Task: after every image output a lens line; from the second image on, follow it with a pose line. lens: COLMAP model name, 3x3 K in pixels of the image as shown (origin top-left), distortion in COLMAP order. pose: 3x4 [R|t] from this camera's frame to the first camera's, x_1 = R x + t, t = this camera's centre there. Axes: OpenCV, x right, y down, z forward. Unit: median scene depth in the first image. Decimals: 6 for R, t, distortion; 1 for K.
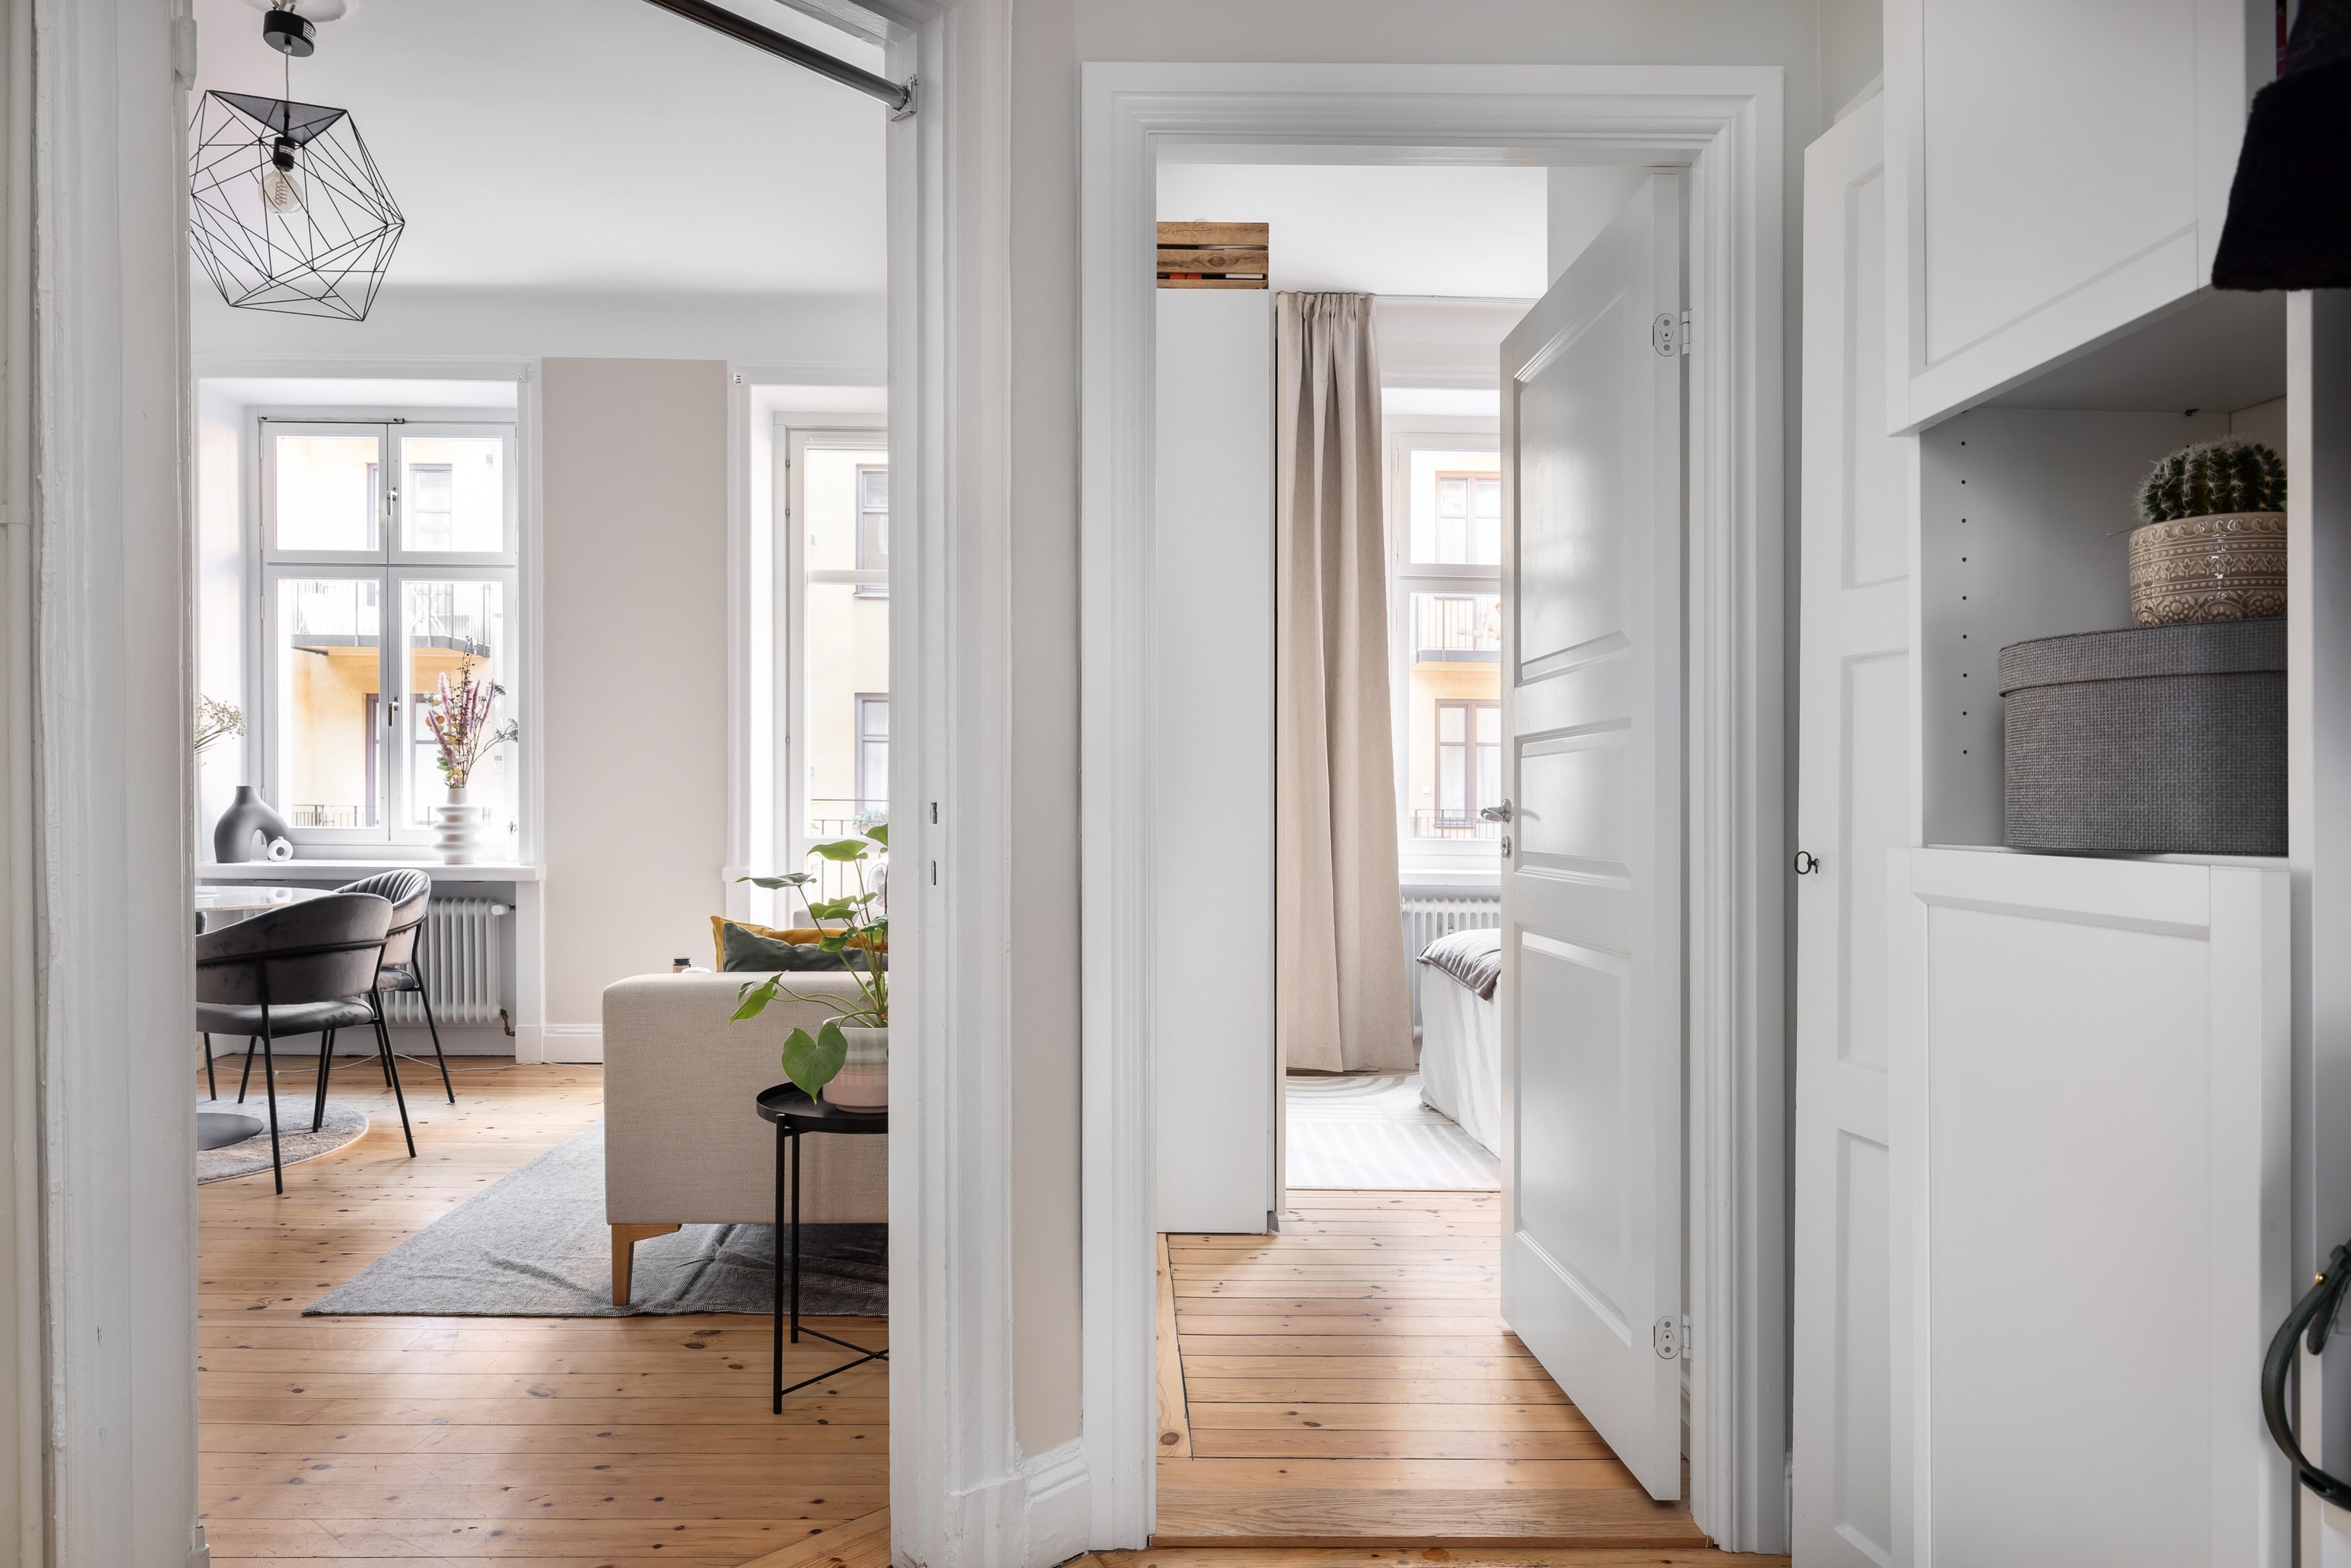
lens RADIAL K [[1395.1, 0, 1113.9], [0, 1395.1, 822.0], [0, 0, 1]] dist [0.000446, -0.000286]
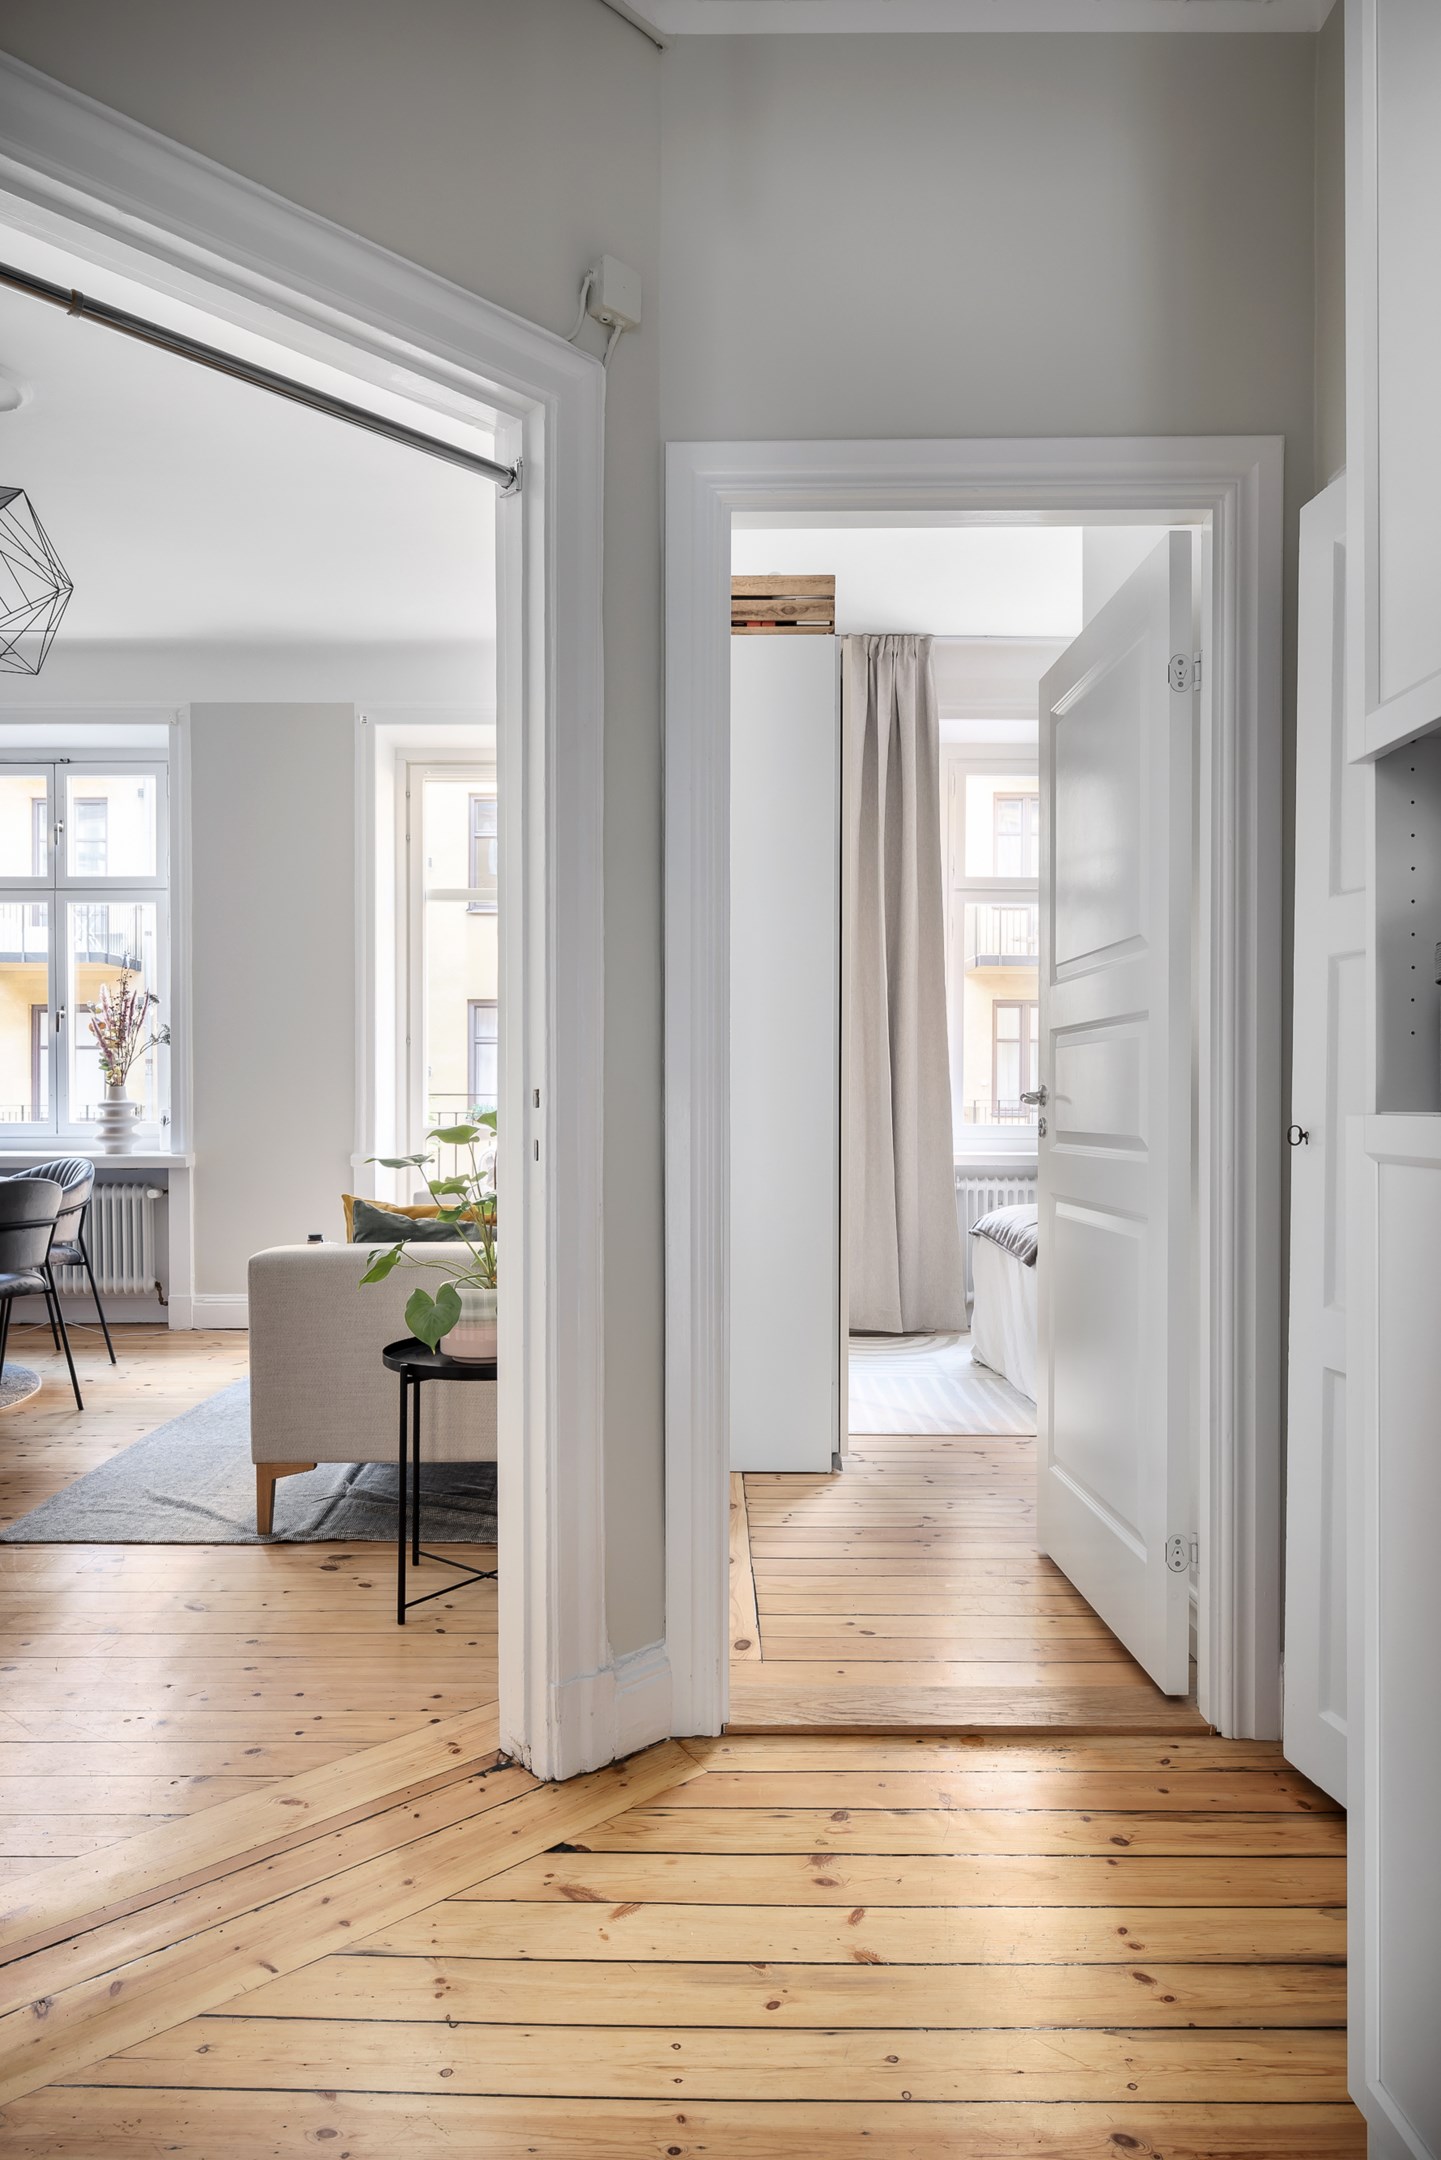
lens RADIAL K [[1300.3, 0, 647.5], [0, 1300.3, 1100.1], [0, 0, 1]] dist [-0.002777, -0.000769]
pose [[0.998934, -0.003439, -0.046031, 0.008828], [0.002700, 0.999867, -0.016114, 0.009433], [0.046080, 0.015973, 0.998810, -0.049139]]
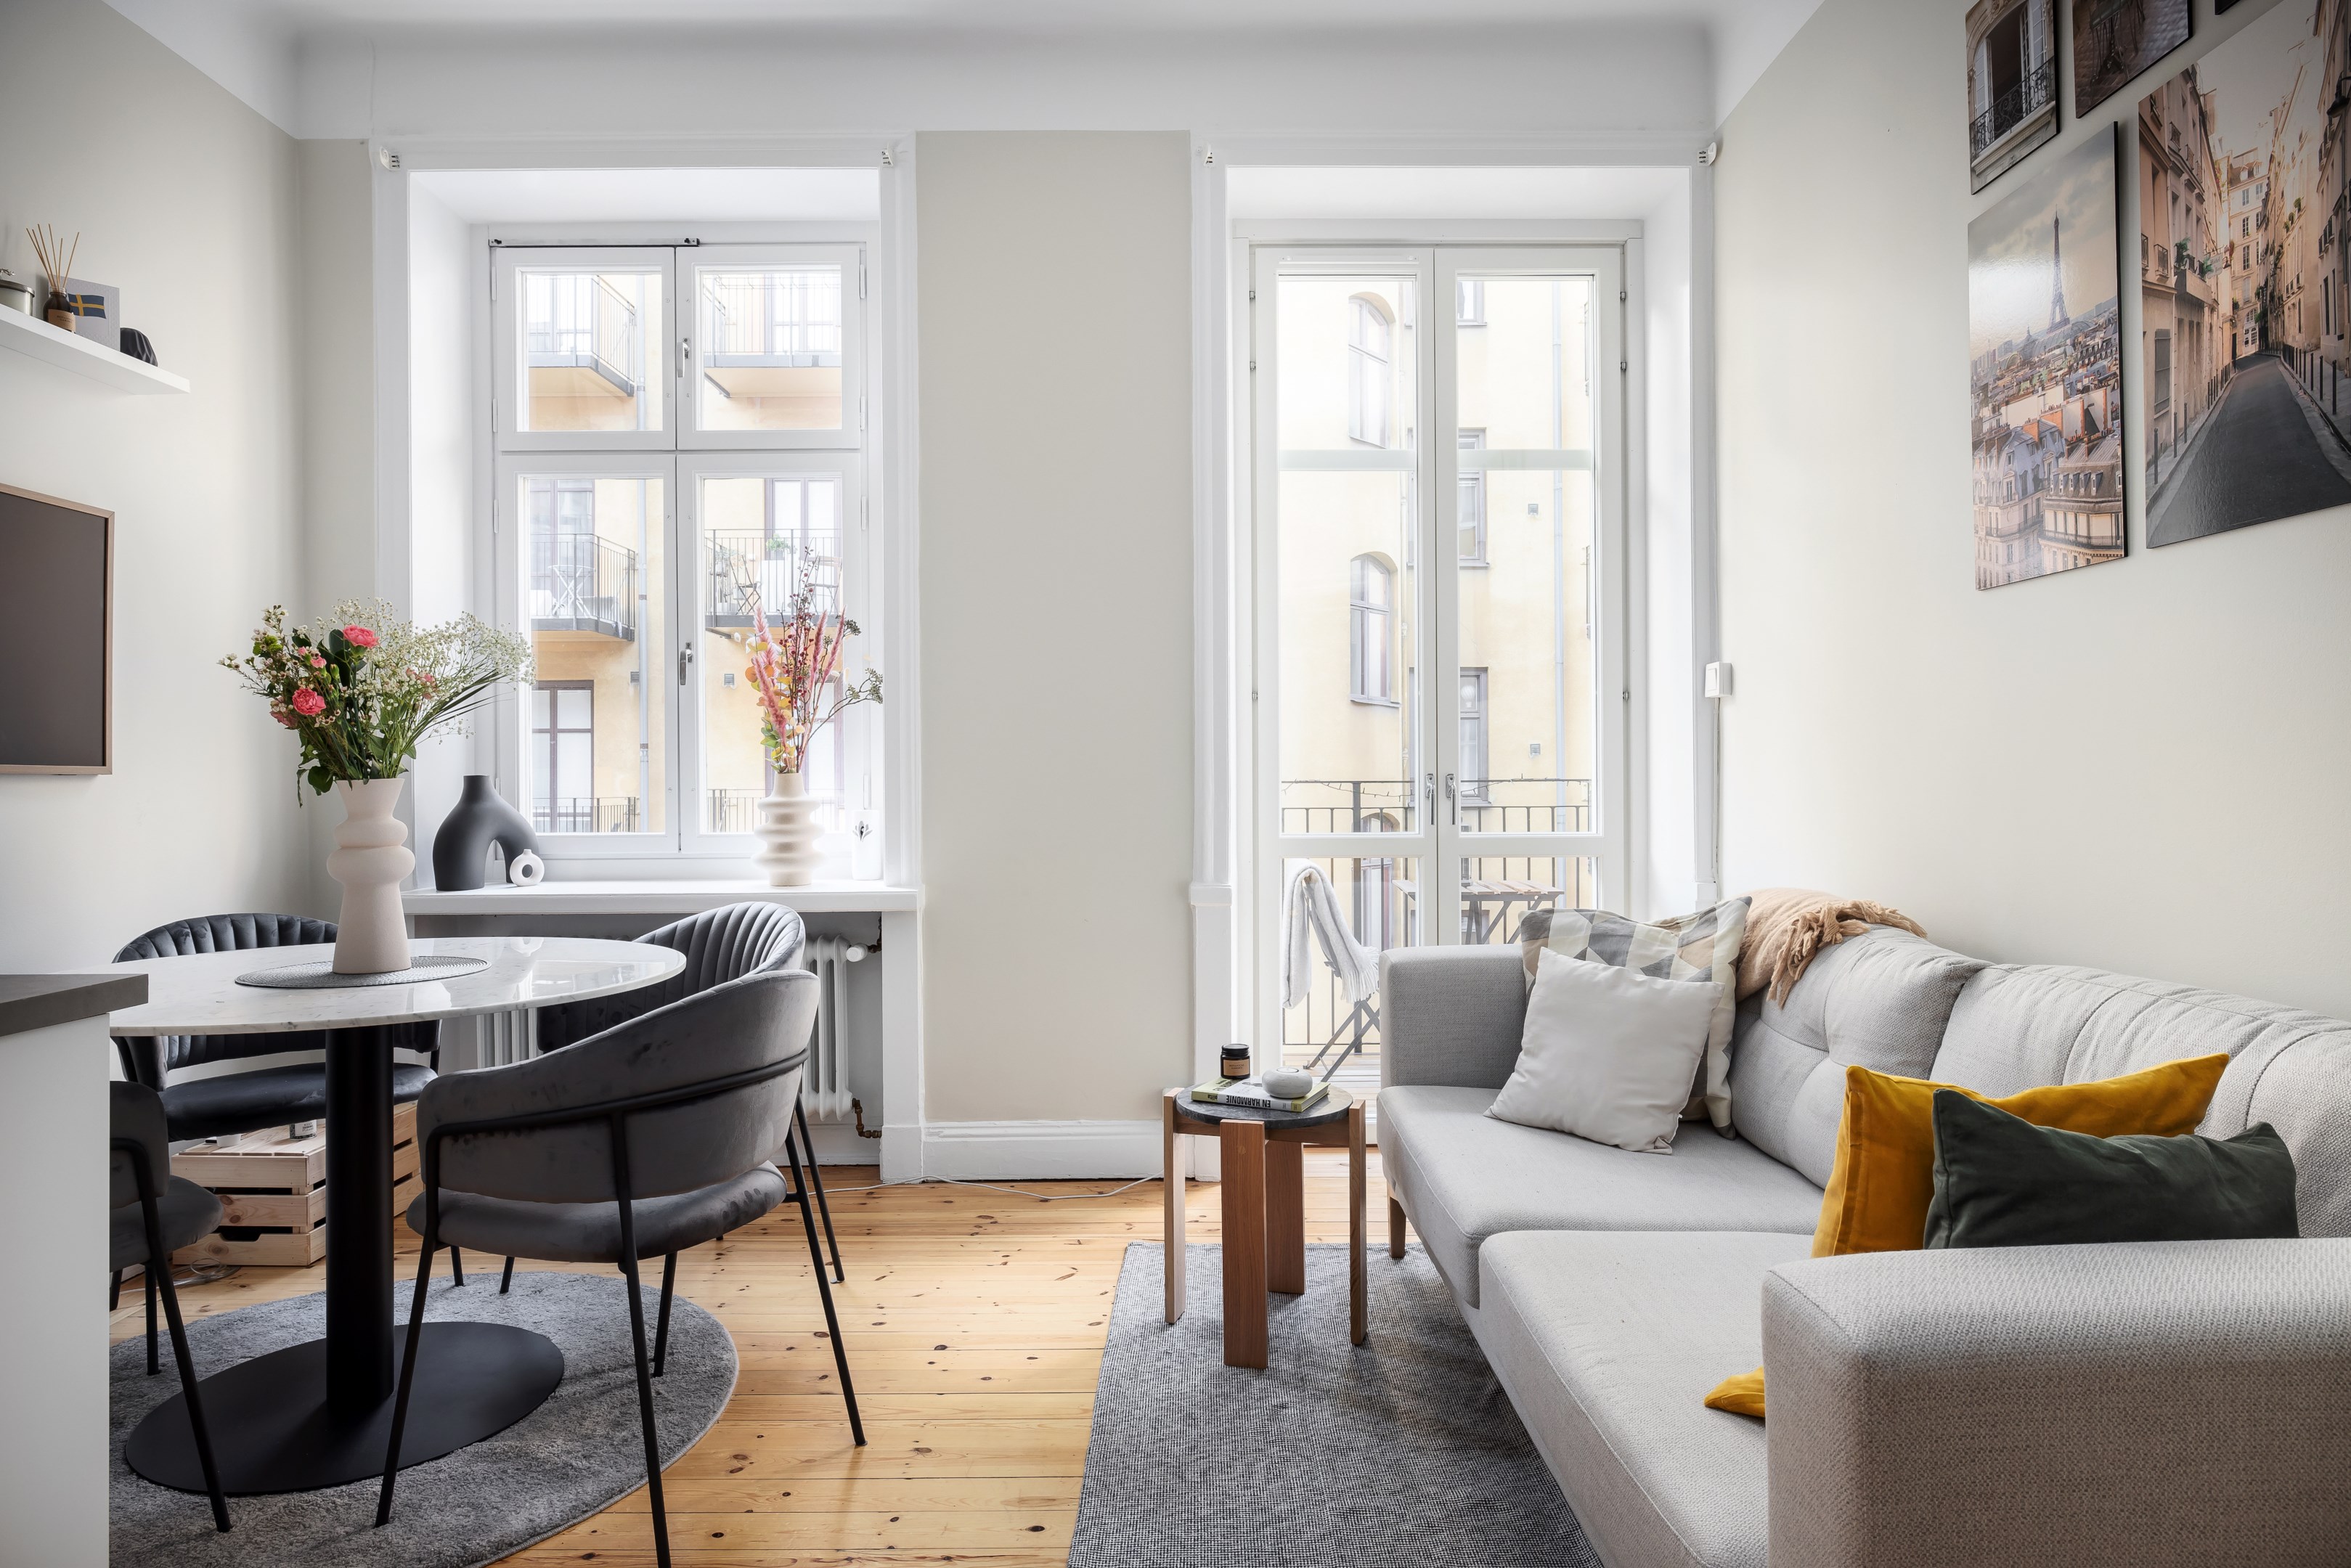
lens RADIAL K [[1415.2, 0, 1248.2], [0, 1415.2, 774.7], [0, 0, 1]] dist [-0.002777, -0.000769]
pose [[0.999888, -0.014907, -0.001367, -0.489137], [0.014876, 0.999677, -0.020582, -0.012495], [0.001673, 0.020560, 0.999787, 0.623620]]
